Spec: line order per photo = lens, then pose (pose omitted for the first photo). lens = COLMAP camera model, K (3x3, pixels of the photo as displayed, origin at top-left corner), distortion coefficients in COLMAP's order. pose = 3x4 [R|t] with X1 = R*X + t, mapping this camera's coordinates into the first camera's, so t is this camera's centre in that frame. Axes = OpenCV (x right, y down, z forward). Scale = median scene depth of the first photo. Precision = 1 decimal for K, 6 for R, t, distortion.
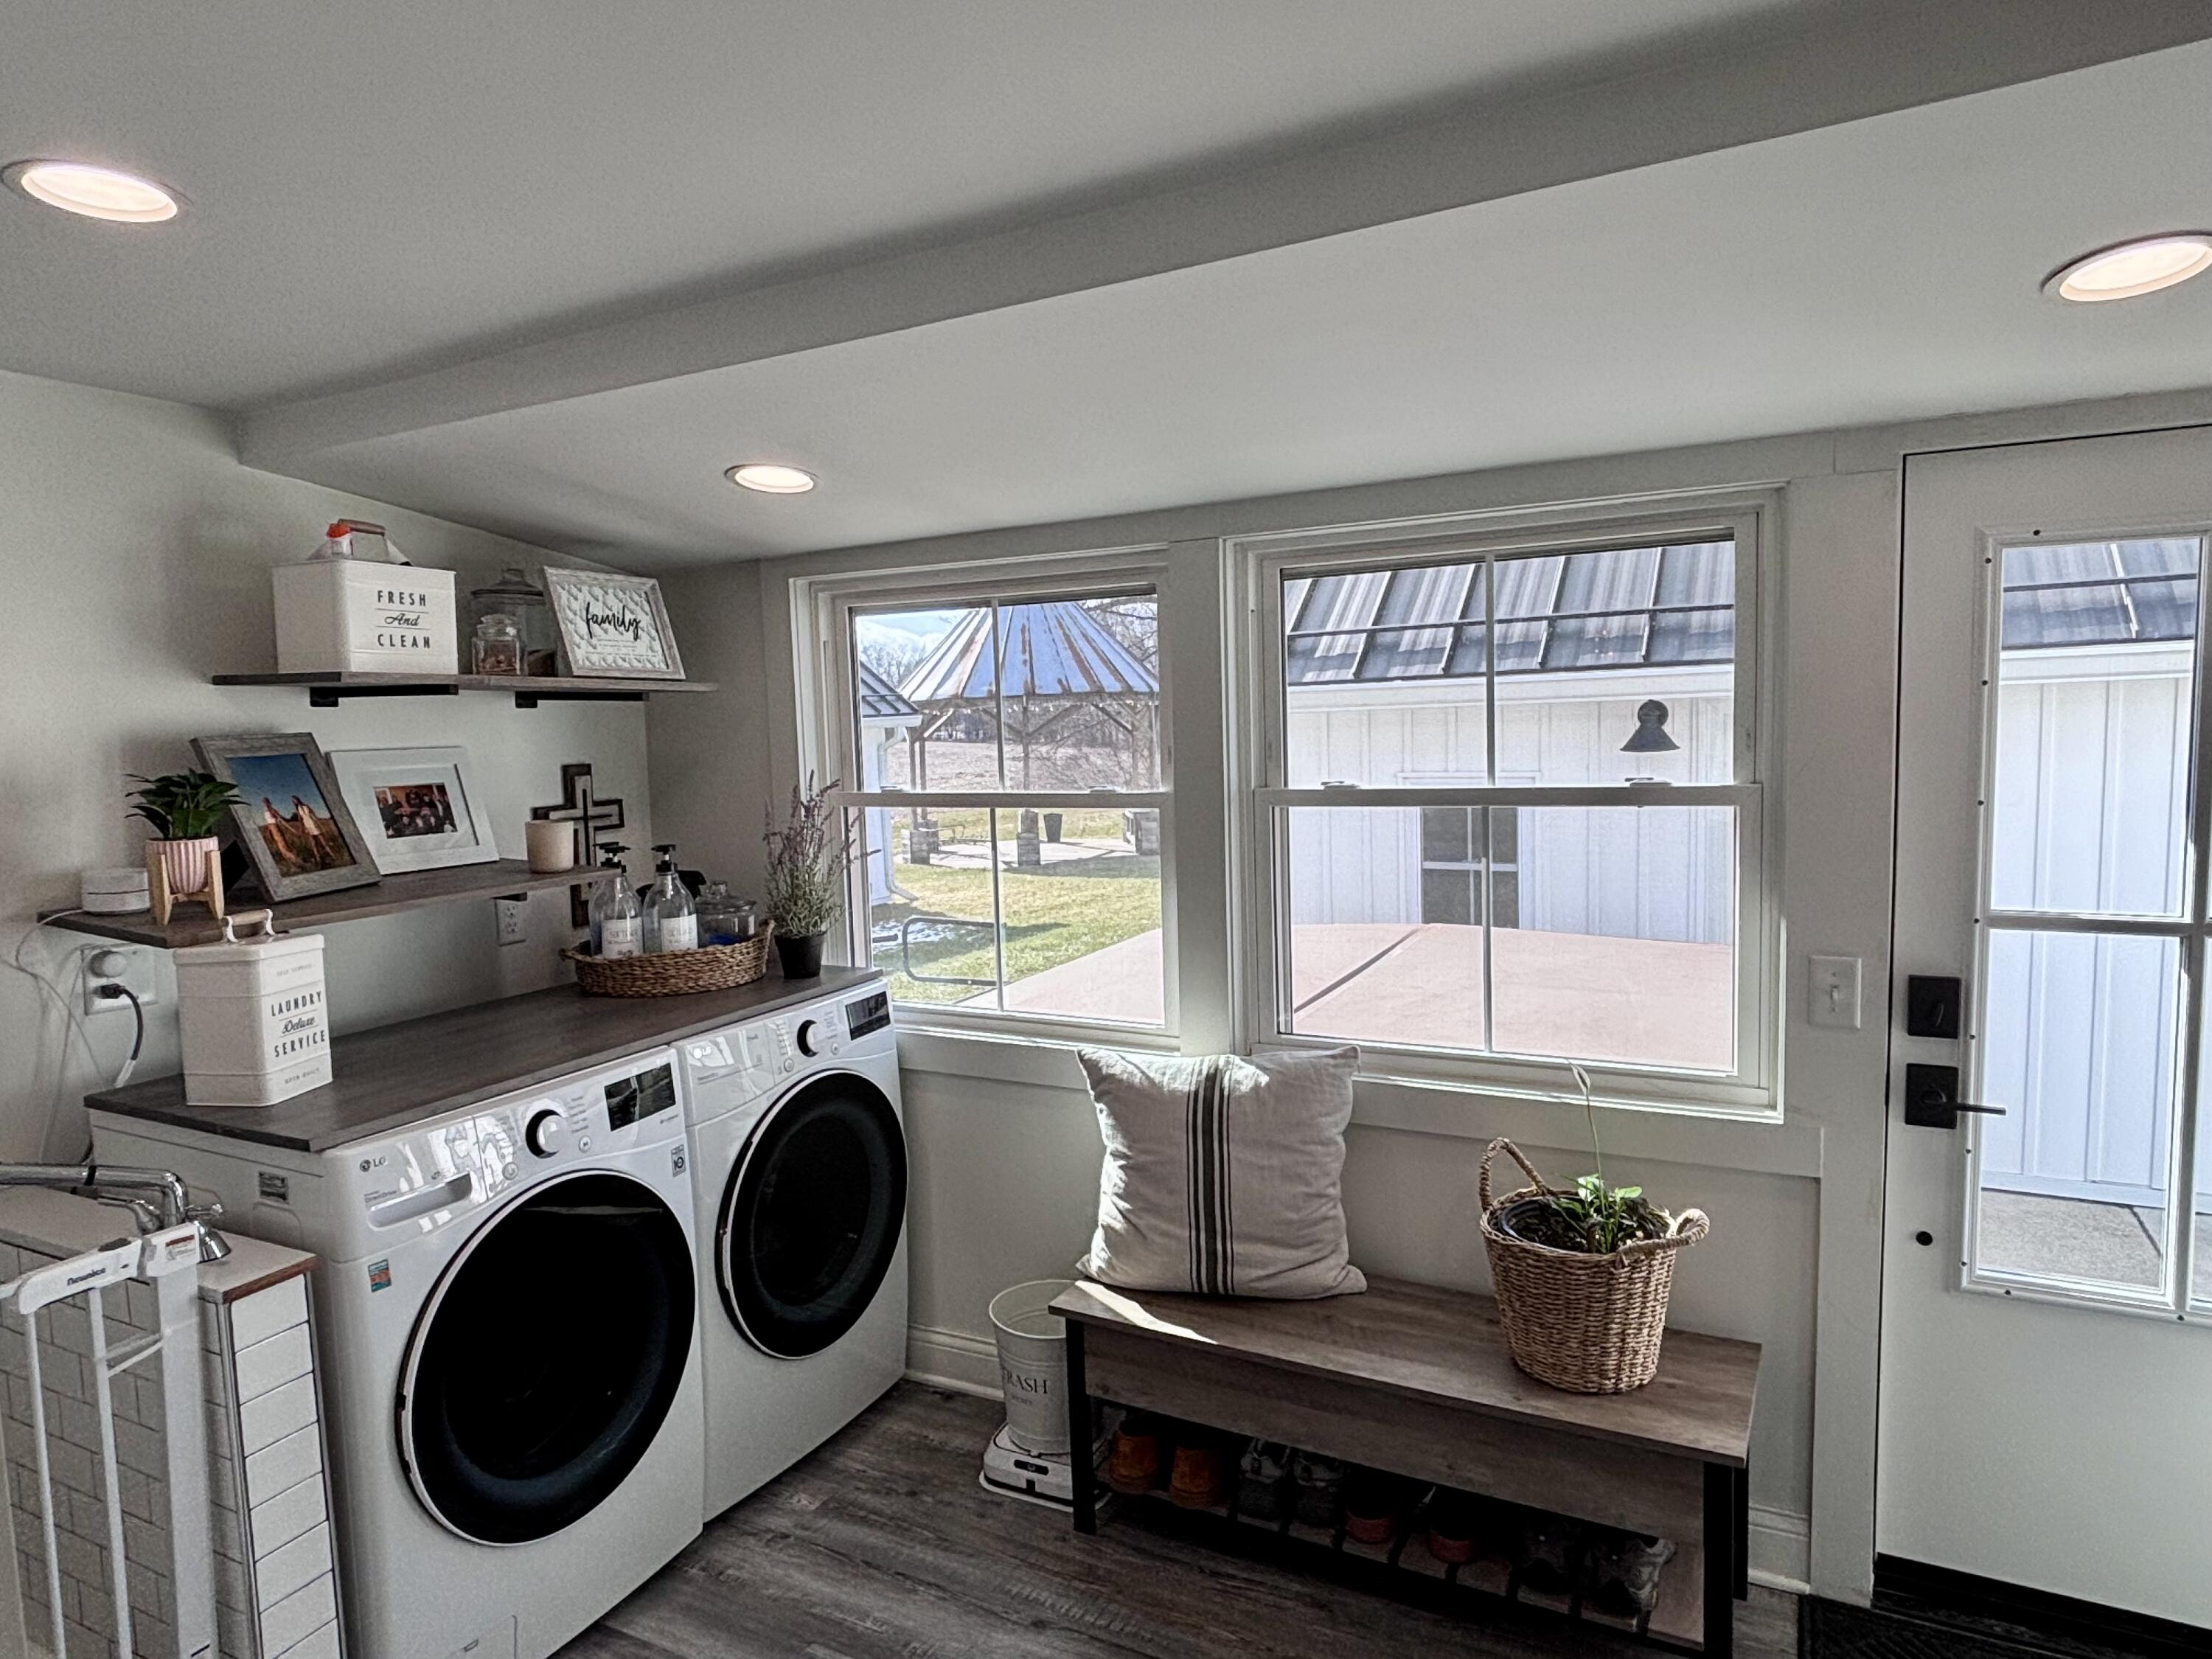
lens RADIAL K [[1330.6, 0, 1106.0], [0, 1330.6, 829.5], [0, 0, 1]] dist [0.001861, -0.003451]
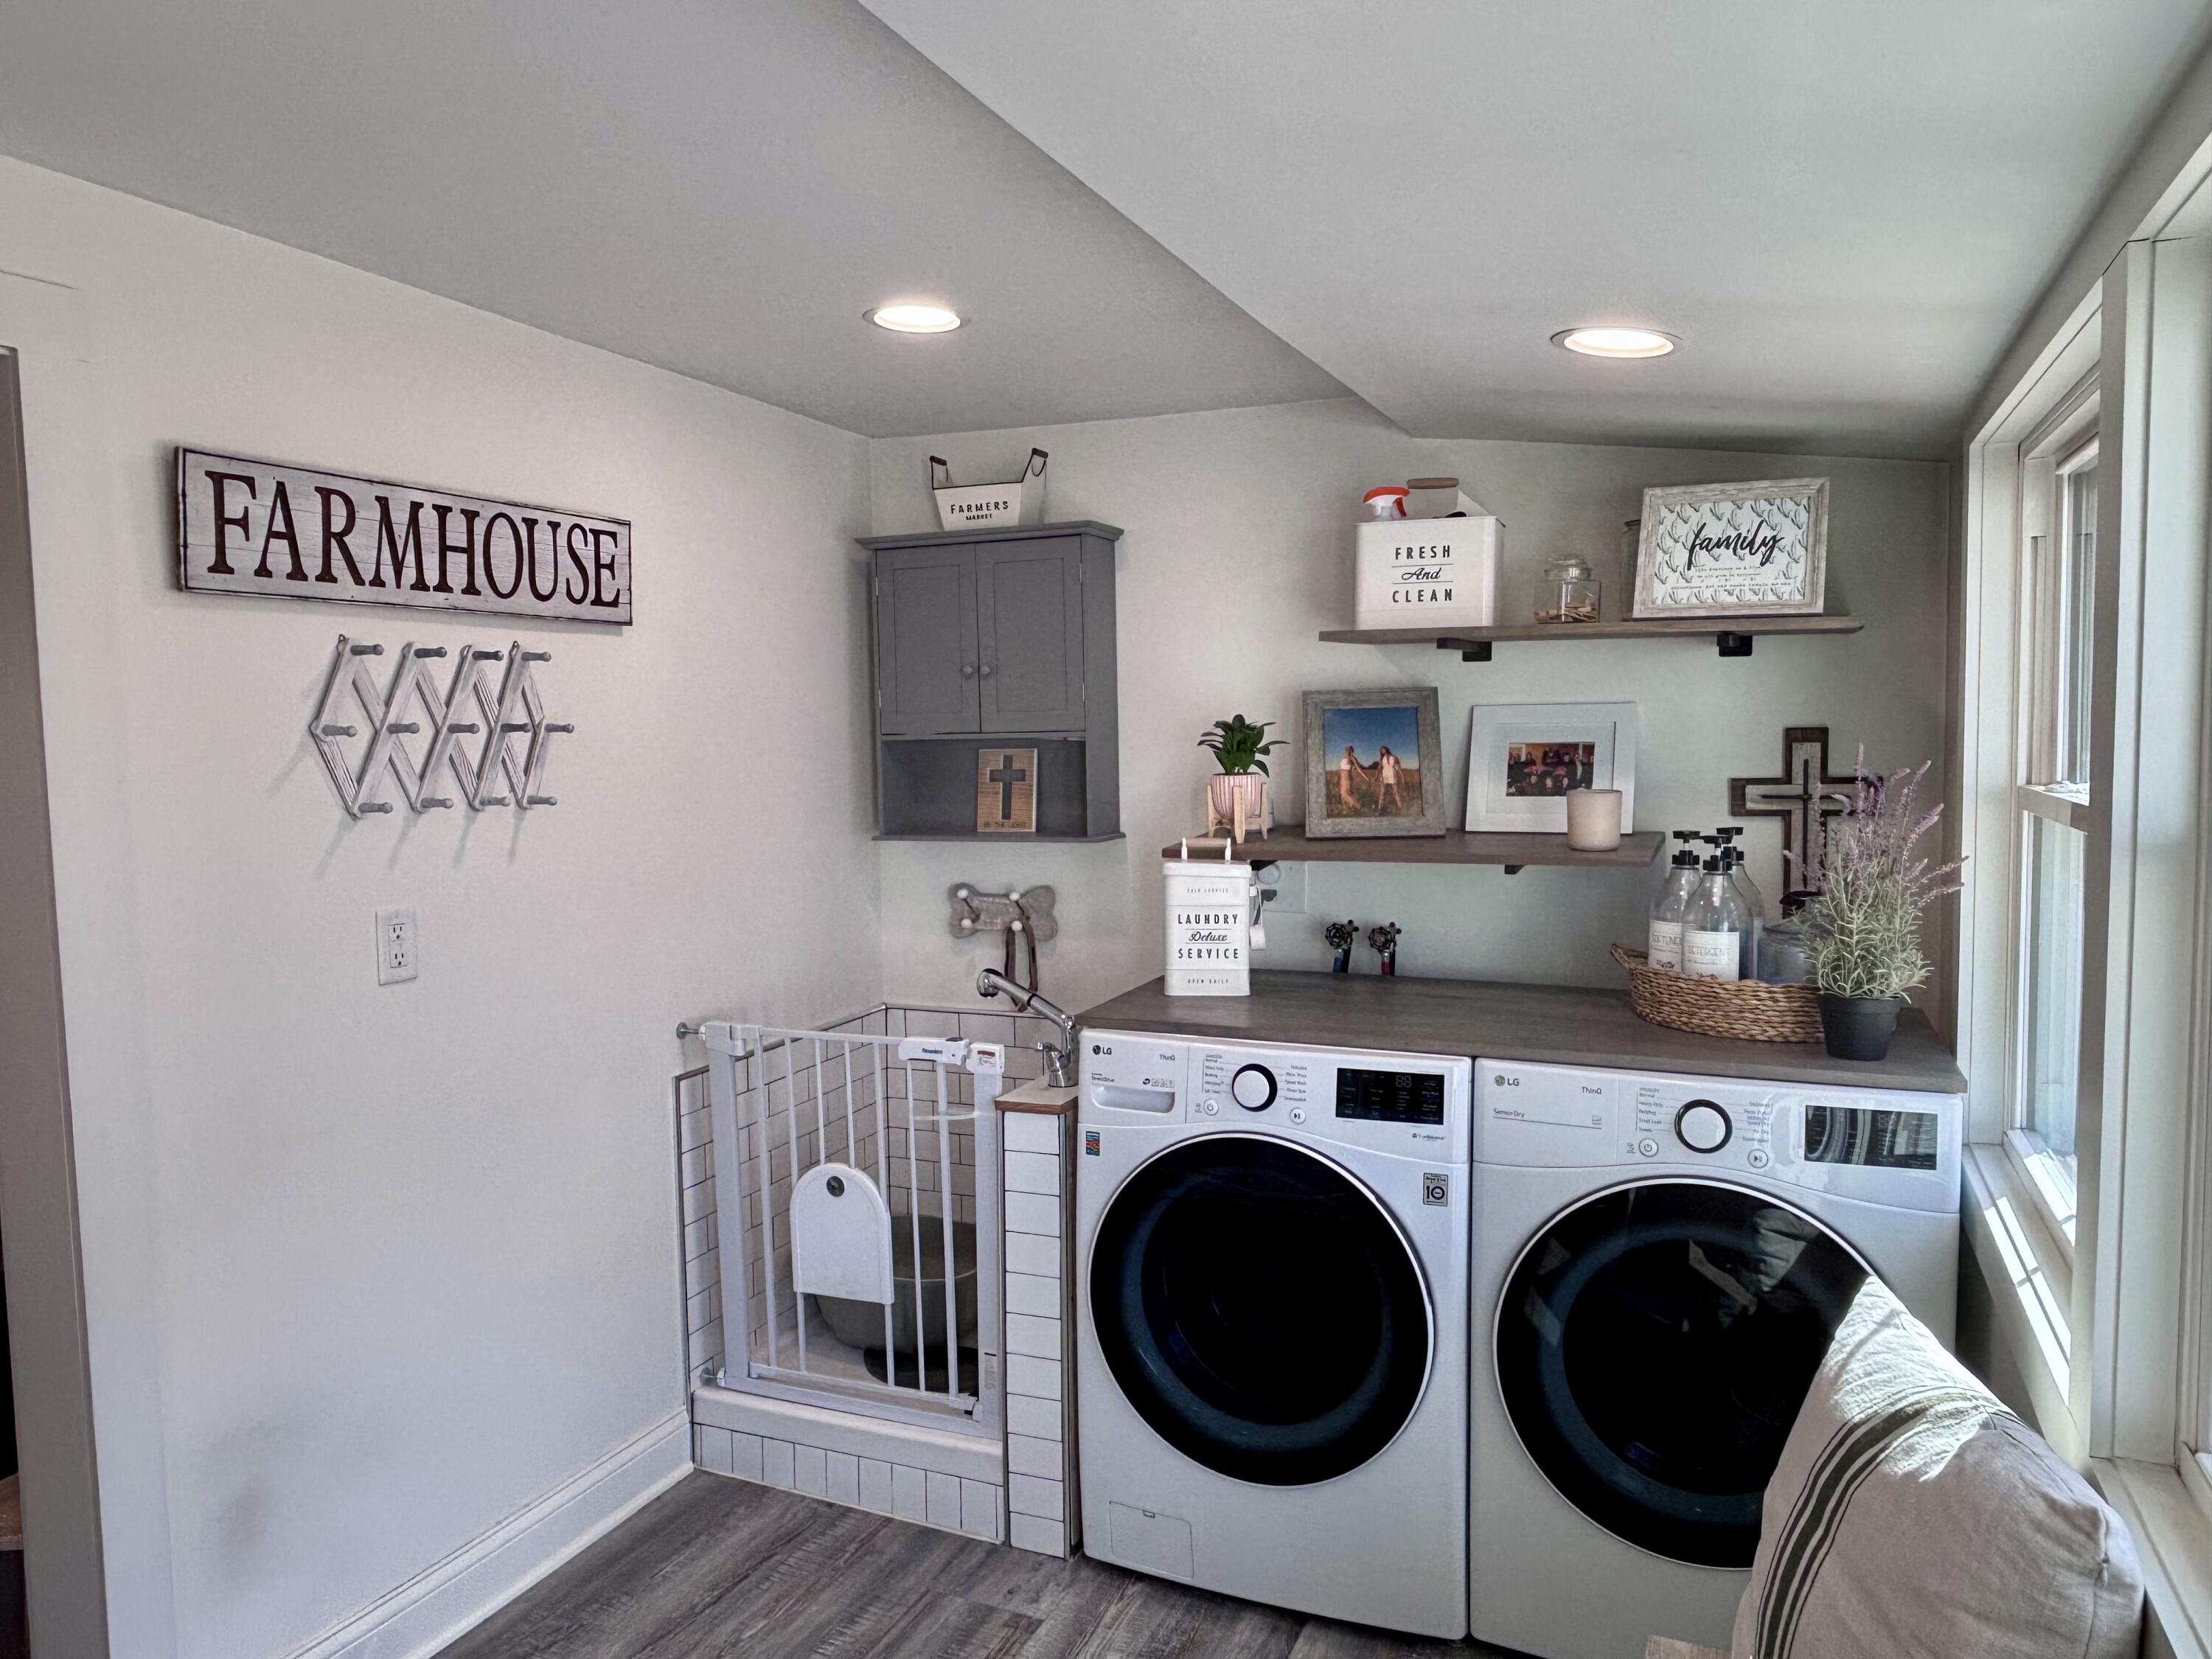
lens RADIAL K [[1524.5, 0, 1106.4], [0, 1524.5, 836.8], [0, 0, 1]] dist [0.010209, 0.000473]
pose [[0.056320, 0.098612, -0.993531, 0.602630], [-0.071006, 0.992986, 0.094533, -0.052382], [0.995885, 0.065223, 0.062927, 0.692140]]
